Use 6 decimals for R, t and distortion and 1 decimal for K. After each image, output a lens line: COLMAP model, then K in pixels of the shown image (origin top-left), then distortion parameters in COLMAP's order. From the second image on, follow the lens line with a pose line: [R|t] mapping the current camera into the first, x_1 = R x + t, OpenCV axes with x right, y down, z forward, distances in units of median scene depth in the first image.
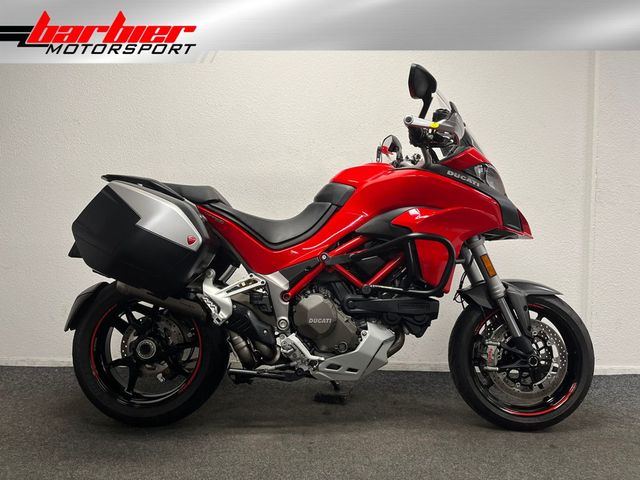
lens RADIAL K [[482.2, 0, 317.6], [0, 482.2, 235.8], [0, 0, 1]] dist [0.035009, -0.014423]
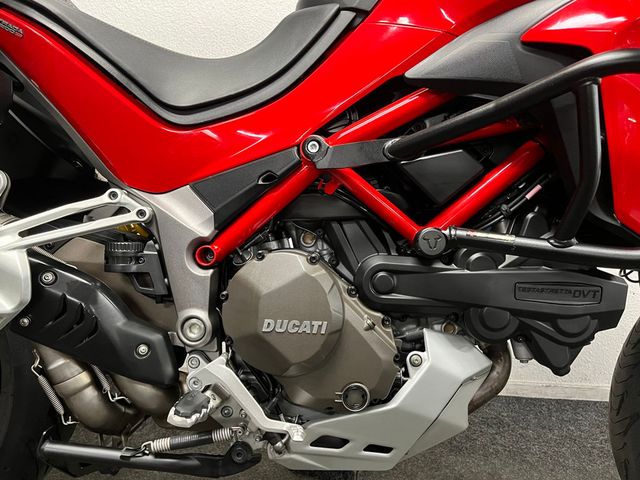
lens RADIAL K [[482.2, 0, 319.0], [0, 482.2, 240.9], [0, 0, 1]] dist [0.035009, -0.014423]
pose [[0.999369, 0.032049, -0.015289, 0.025138], [-0.030457, 0.995016, 0.094950, 0.077939], [0.018256, -0.094424, 0.995365, 0.634279]]
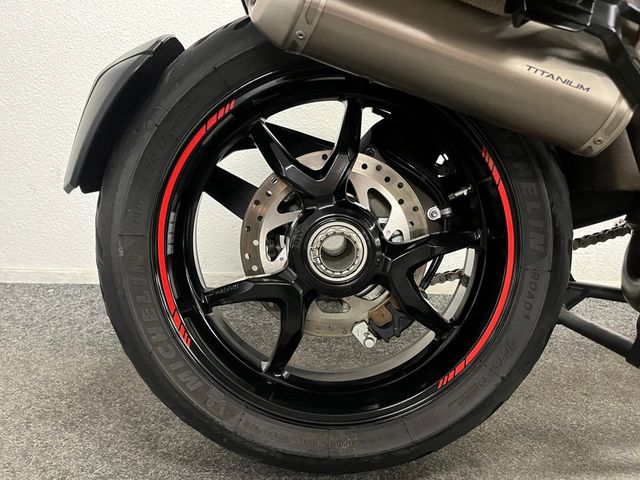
lens RADIAL K [[482.2, 0, 315.1], [0, 482.2, 238.2], [0, 0, 1]] dist [0.035009, -0.014423]
pose [[0.999701, 0.015416, 0.018978, -0.379449], [-0.018724, 0.981842, 0.188772, 0.170305], [-0.015723, -0.189071, 0.981838, 0.711199]]
